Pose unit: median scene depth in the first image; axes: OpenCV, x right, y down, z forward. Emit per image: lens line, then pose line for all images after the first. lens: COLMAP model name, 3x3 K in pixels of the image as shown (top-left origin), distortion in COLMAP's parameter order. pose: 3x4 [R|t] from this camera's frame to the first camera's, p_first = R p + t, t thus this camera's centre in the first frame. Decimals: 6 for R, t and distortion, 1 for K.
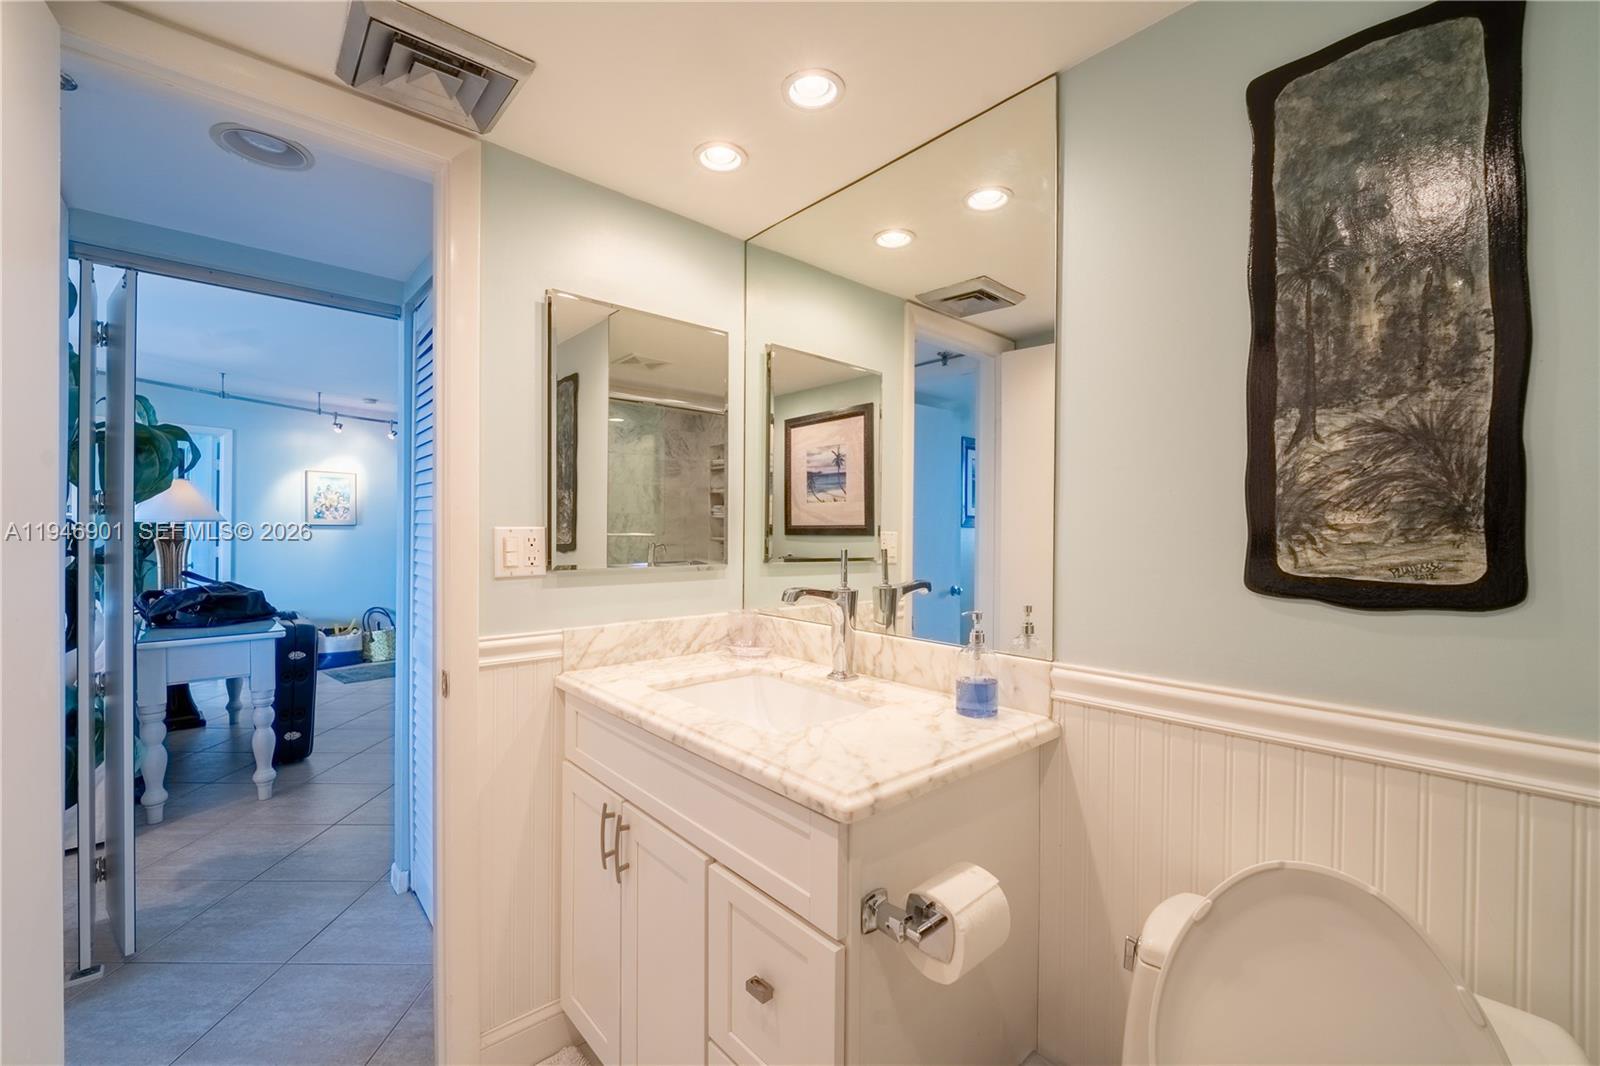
lens RADIAL K [[652.7, 0, 787.8], [0, 652.7, 534.9], [0, 0, 1]] dist [-0.004574, -0.004395]
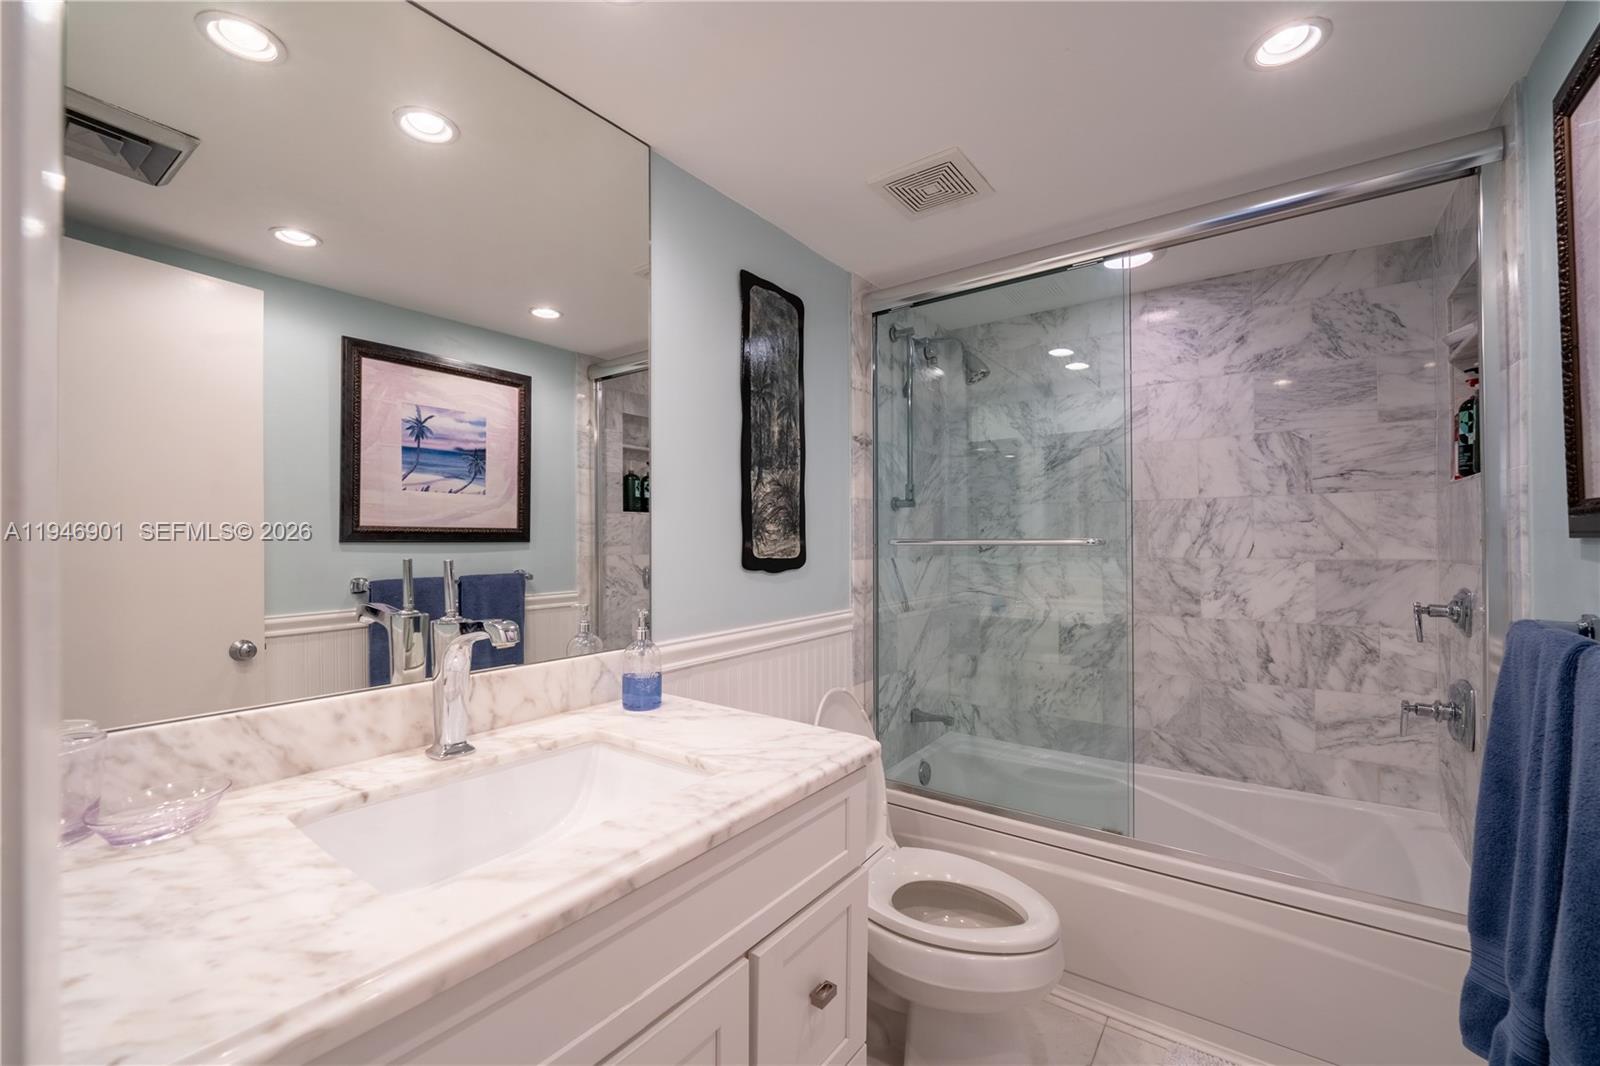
lens RADIAL K [[652.7, 0, 787.8], [0, 652.7, 534.9], [0, 0, 1]] dist [-0.004574, -0.004395]
pose [[-0.198754, -0.006061, 0.980031, -1.053715], [0.002492, 0.999975, 0.006690, -0.015057], [-0.980046, 0.003772, -0.198733, 1.299356]]
